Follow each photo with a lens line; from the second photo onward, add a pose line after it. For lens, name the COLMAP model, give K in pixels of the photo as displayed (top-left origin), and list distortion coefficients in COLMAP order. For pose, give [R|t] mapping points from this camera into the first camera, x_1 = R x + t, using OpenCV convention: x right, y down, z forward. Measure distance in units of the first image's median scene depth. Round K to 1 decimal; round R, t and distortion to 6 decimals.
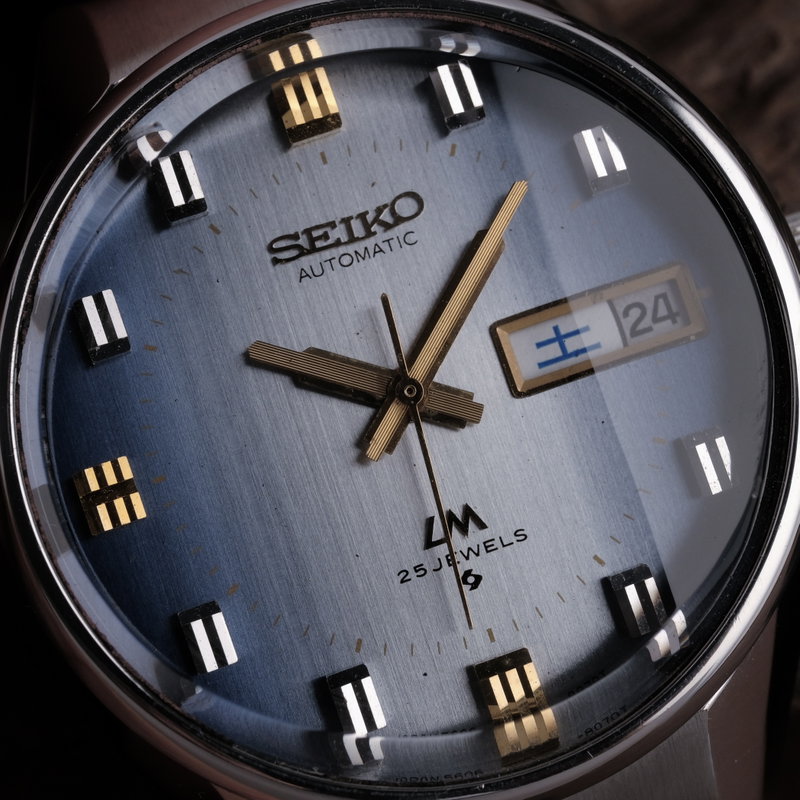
lens RADIAL K [[2048.7, 0, 411.3], [0, 2048.7, 380.4], [0, 0, 1]] dist [0.045997, 0.000000]
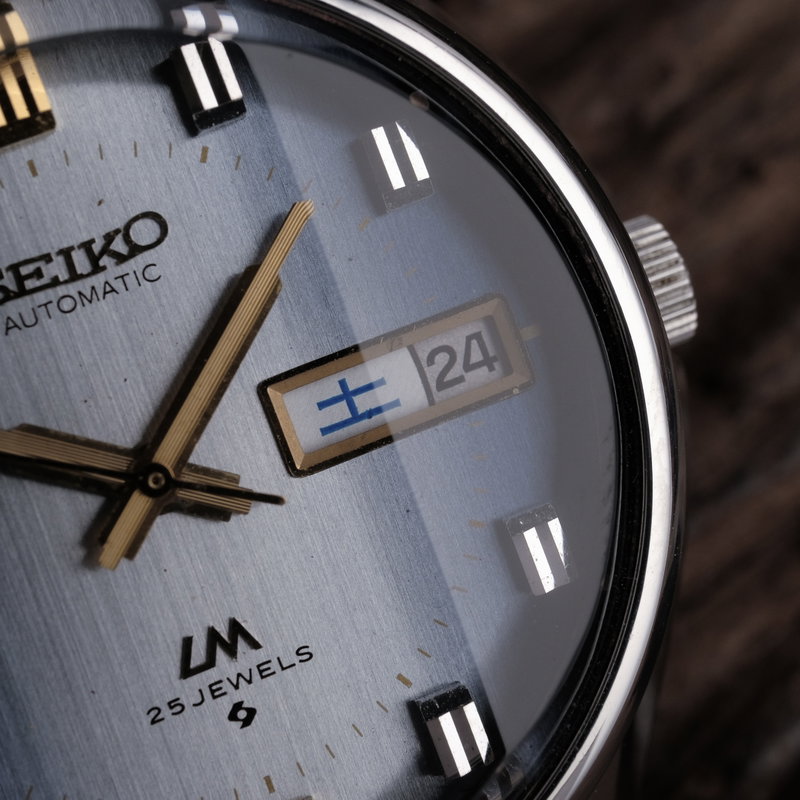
lens RADIAL K [[2048.7, 0, 401.1], [0, 2048.7, 379.6], [0, 0, 1]] dist [0.045997, 0.000000]
pose [[0.991402, -0.027578, 0.127915, -0.007108], [0.016917, 0.996348, 0.083689, -0.092718], [-0.129756, -0.080806, 0.988248, 0.230619]]
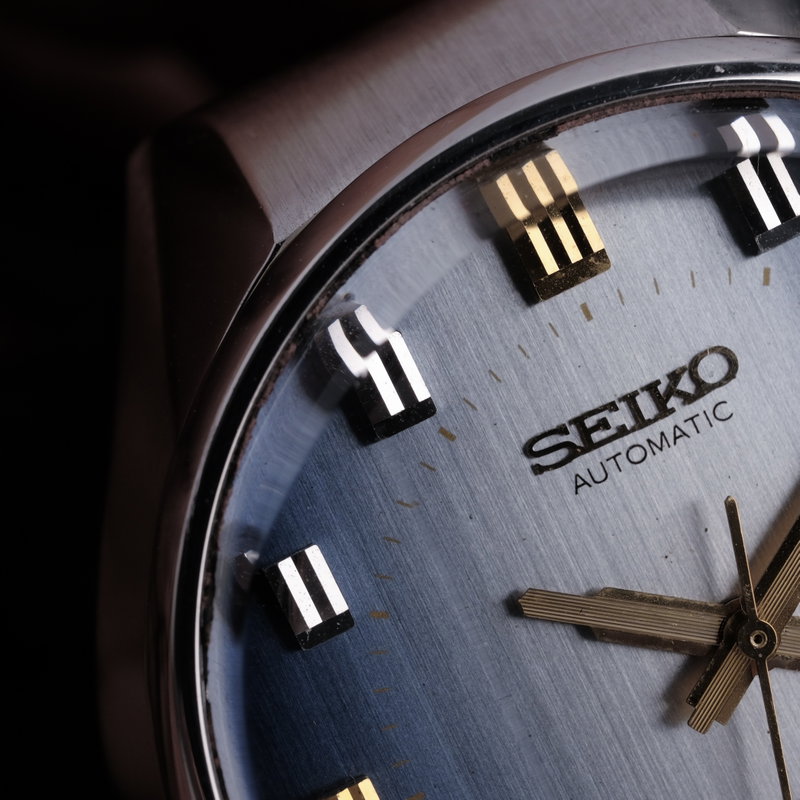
lens RADIAL K [[2048.7, 0, 400.7], [0, 2048.7, 392.8], [0, 0, 1]] dist [0.045997, 0.000000]
pose [[0.992752, -0.120015, 0.006348, -0.114548], [0.118879, 0.988370, 0.094826, -0.156453], [-0.017655, -0.093384, 0.995474, 0.303350]]
